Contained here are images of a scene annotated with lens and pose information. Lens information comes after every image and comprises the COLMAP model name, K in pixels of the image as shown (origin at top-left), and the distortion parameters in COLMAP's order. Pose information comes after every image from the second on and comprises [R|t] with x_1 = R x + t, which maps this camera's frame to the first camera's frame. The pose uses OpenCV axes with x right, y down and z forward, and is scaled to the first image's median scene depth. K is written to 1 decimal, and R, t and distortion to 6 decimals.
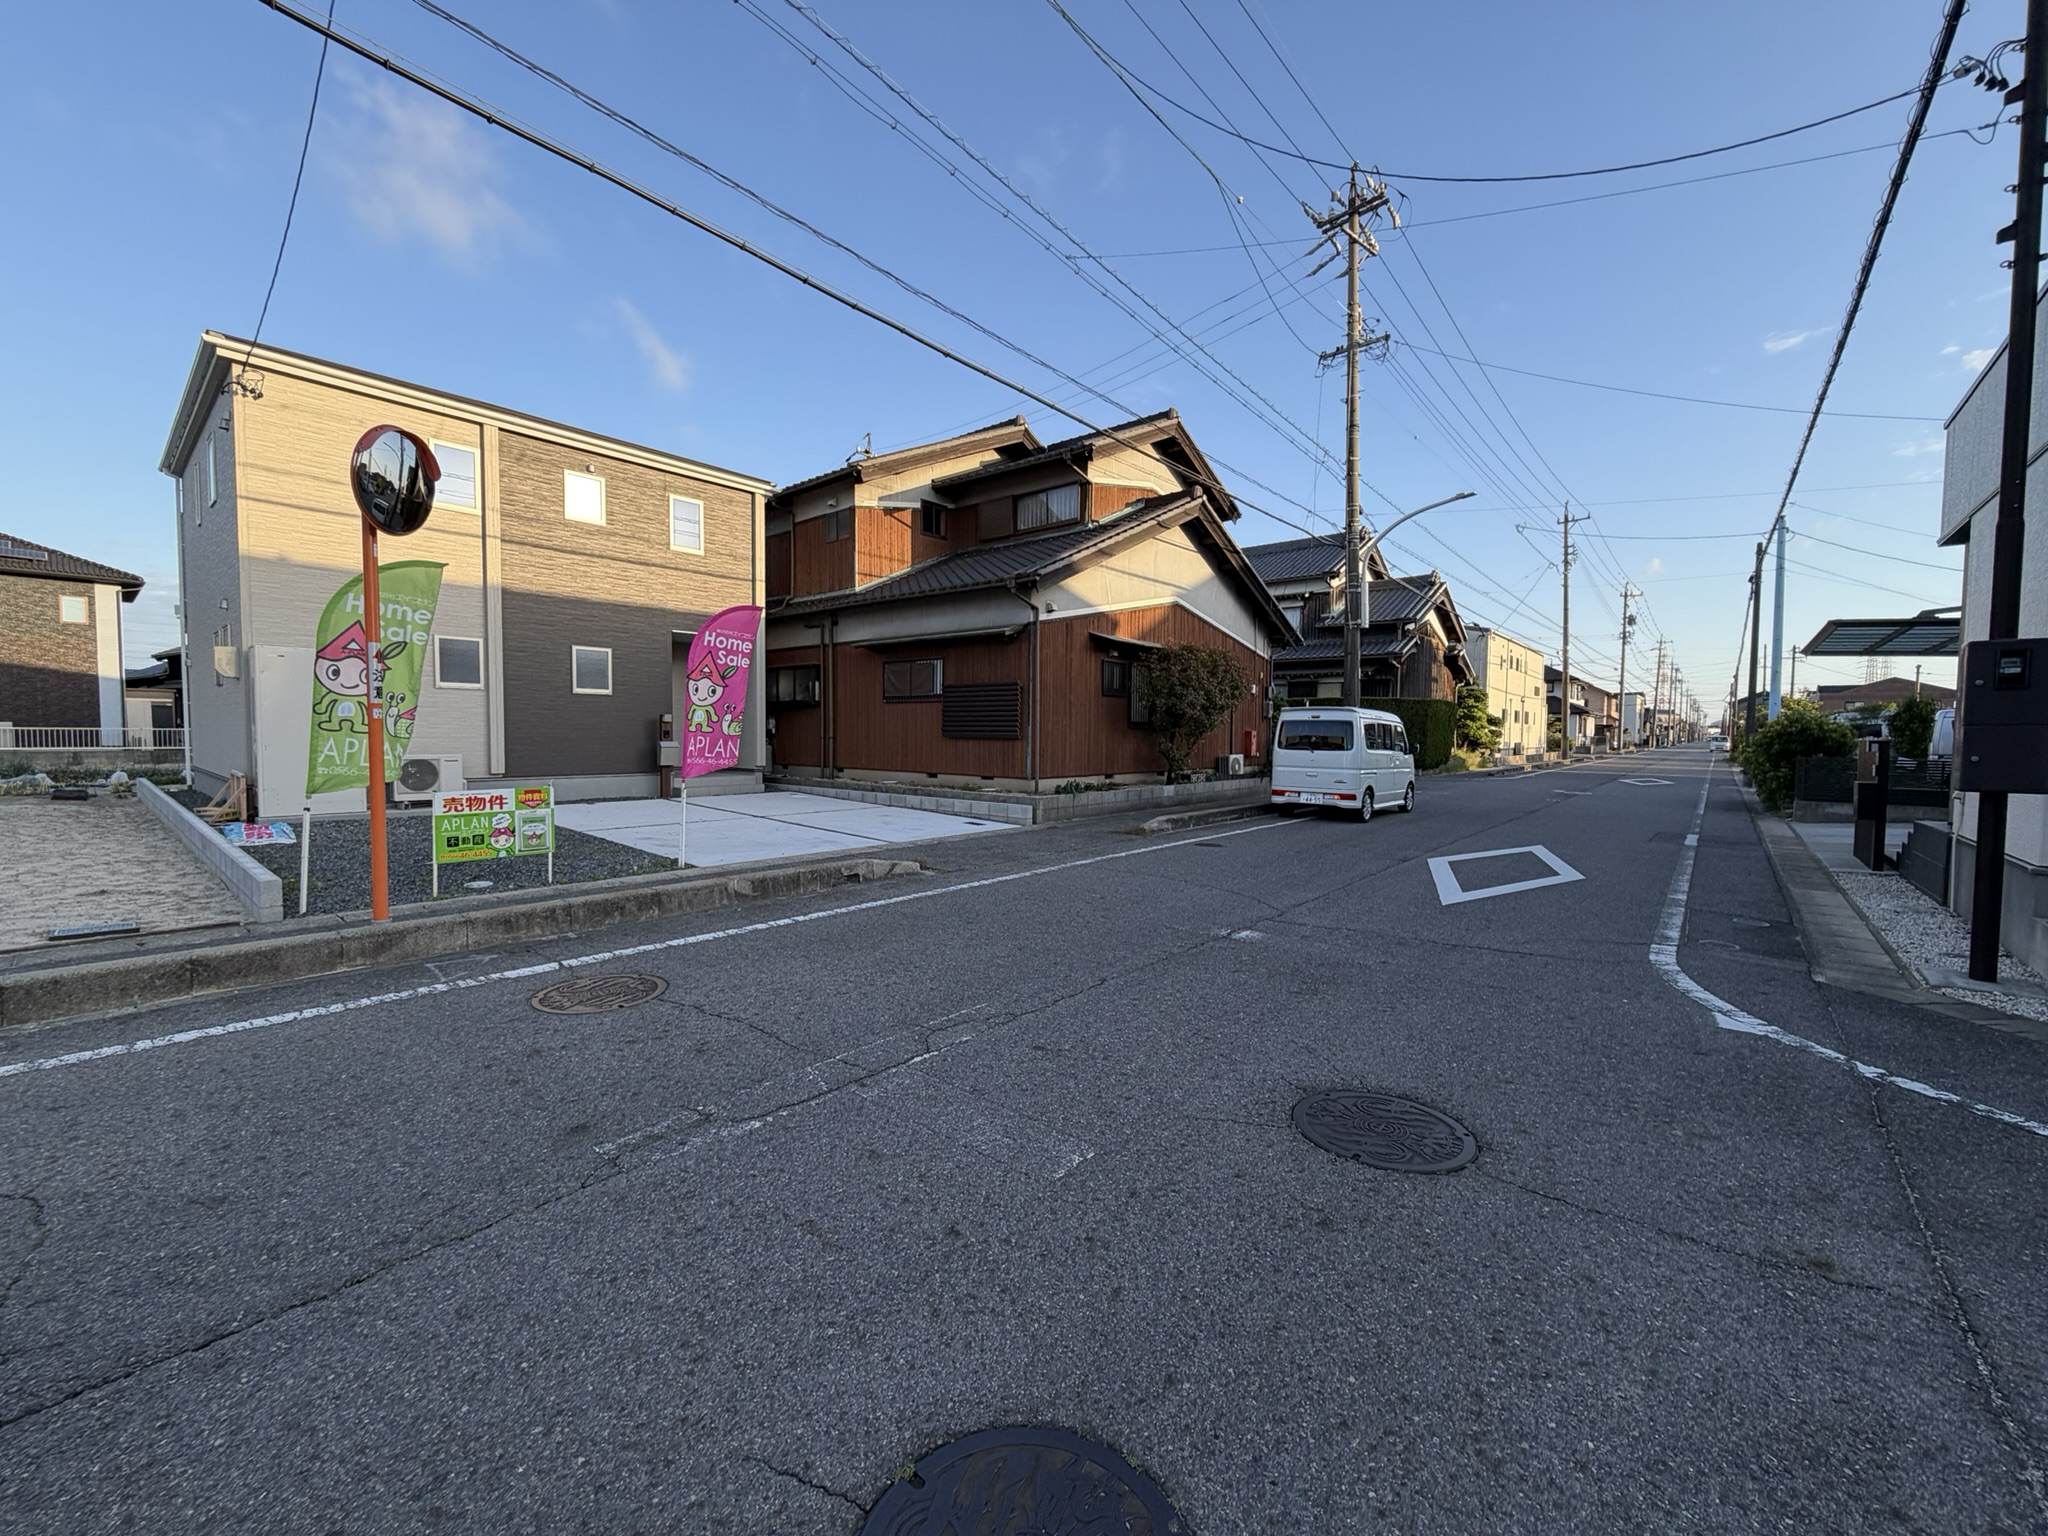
lens RADIAL K [[813.4, 0, 1029.9], [0, 813.4, 770.9], [0, 0, 1]] dist [-0.001506, 0.000036]
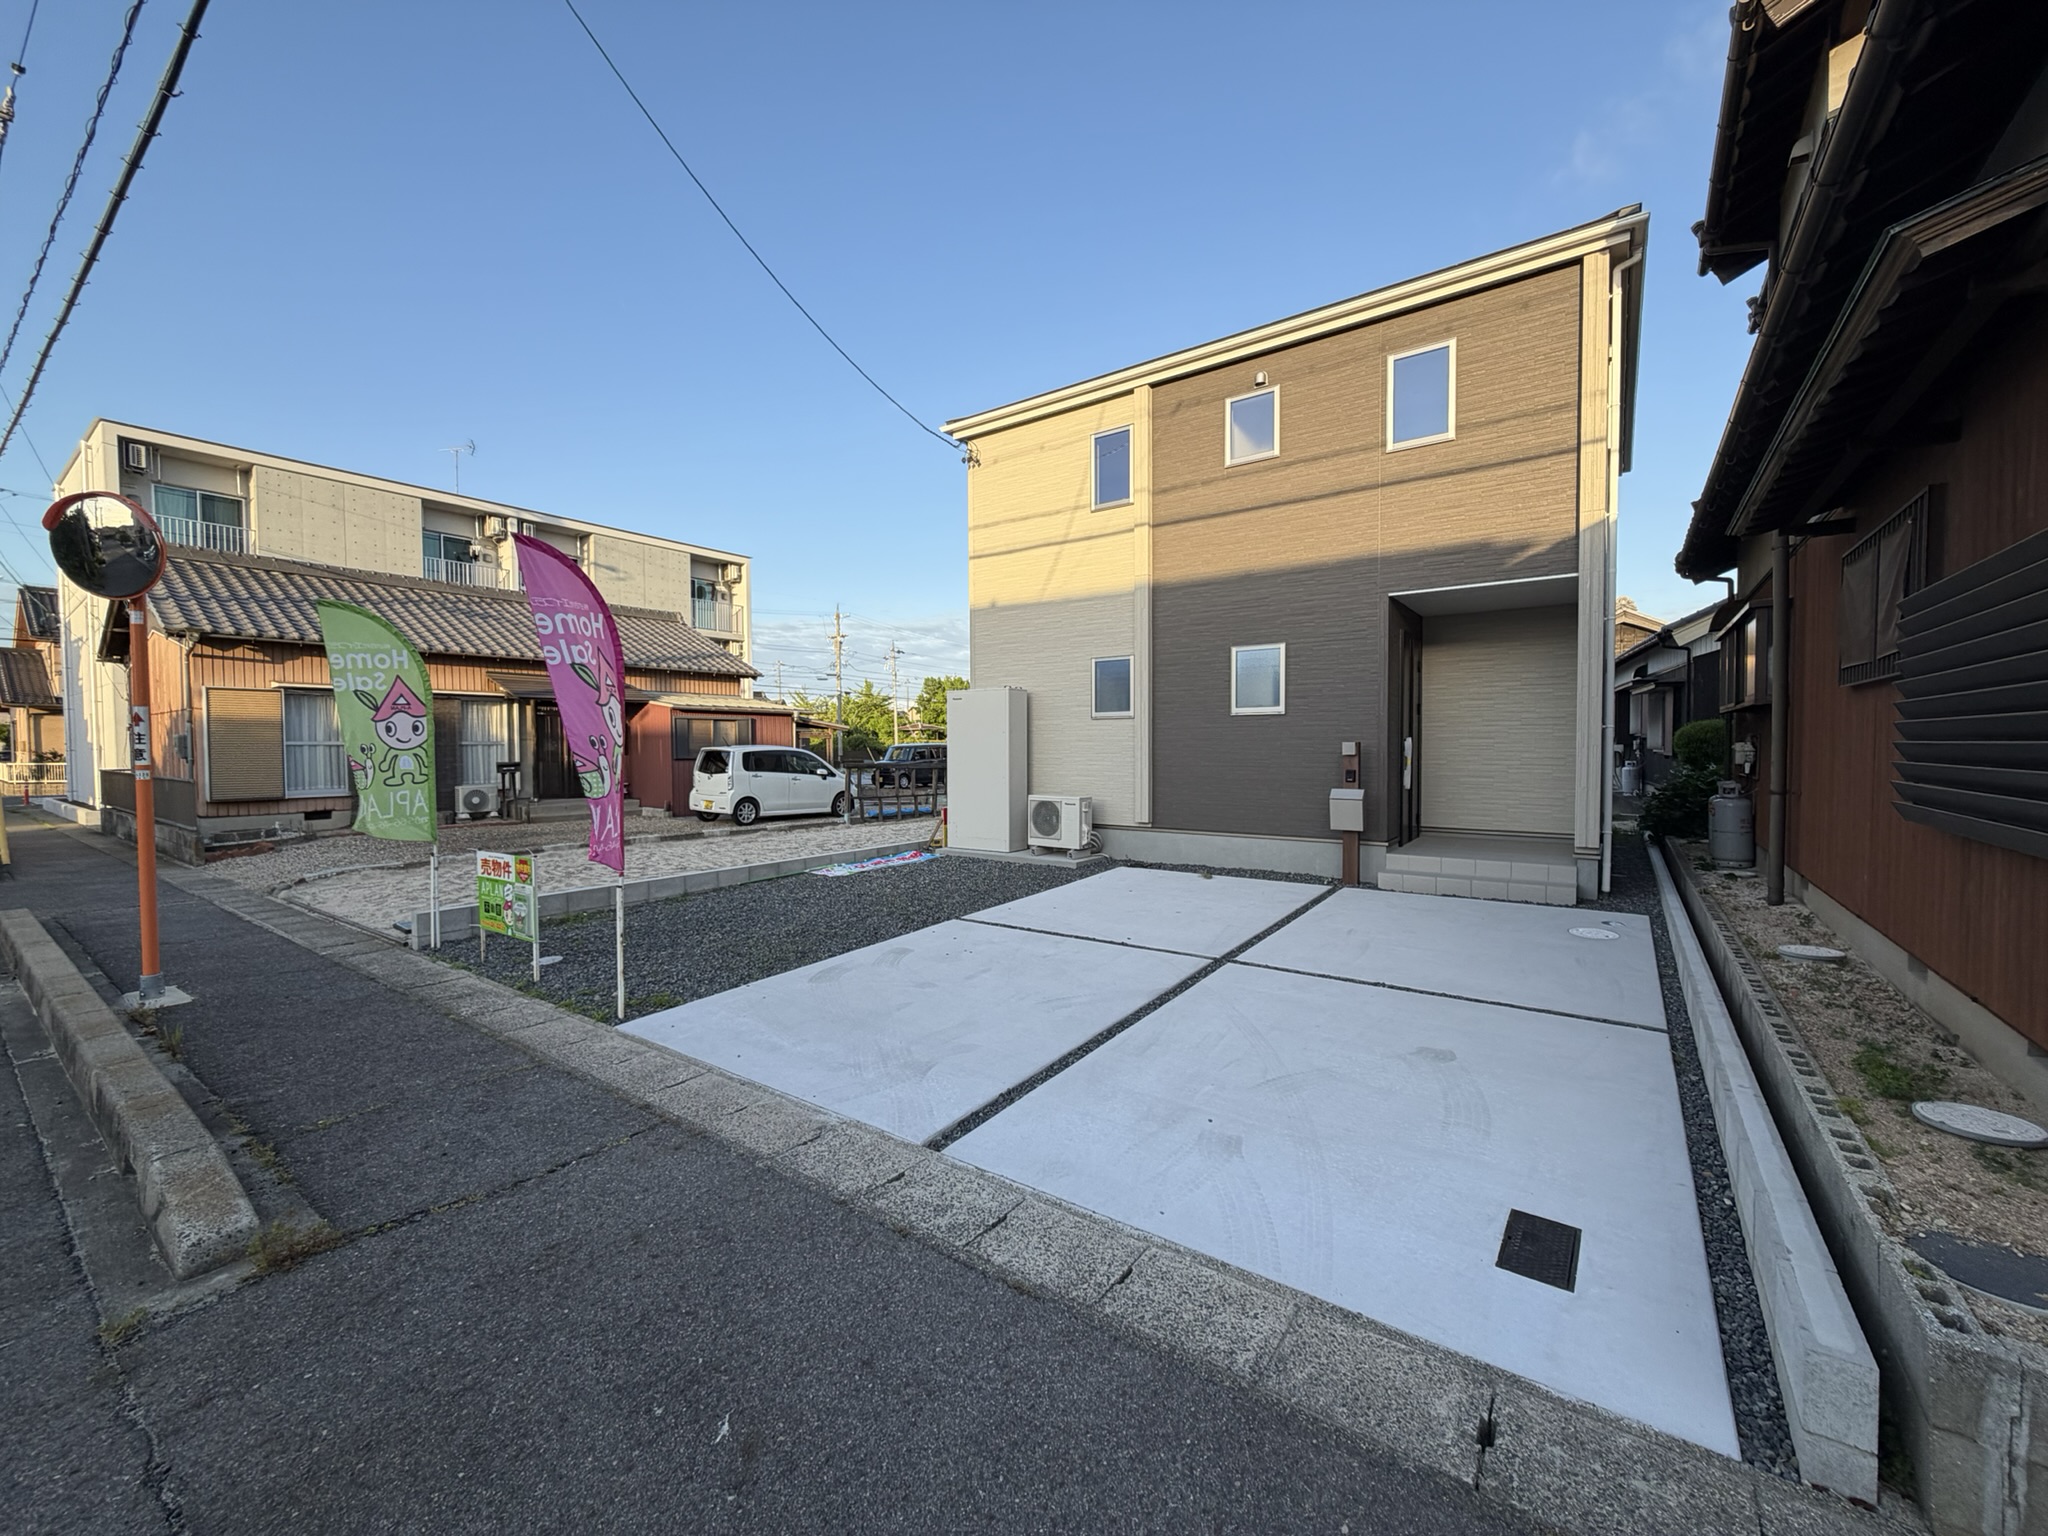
lens RADIAL K [[813.4, 0, 1023.4], [0, 813.4, 768.0], [0, 0, 1]] dist [-0.001506, 0.000036]
pose [[0.078914, 0.017864, -0.996721, 0.109106], [-0.040971, 0.999053, 0.014662, -0.048695], [0.996039, 0.039680, 0.079571, 0.705640]]
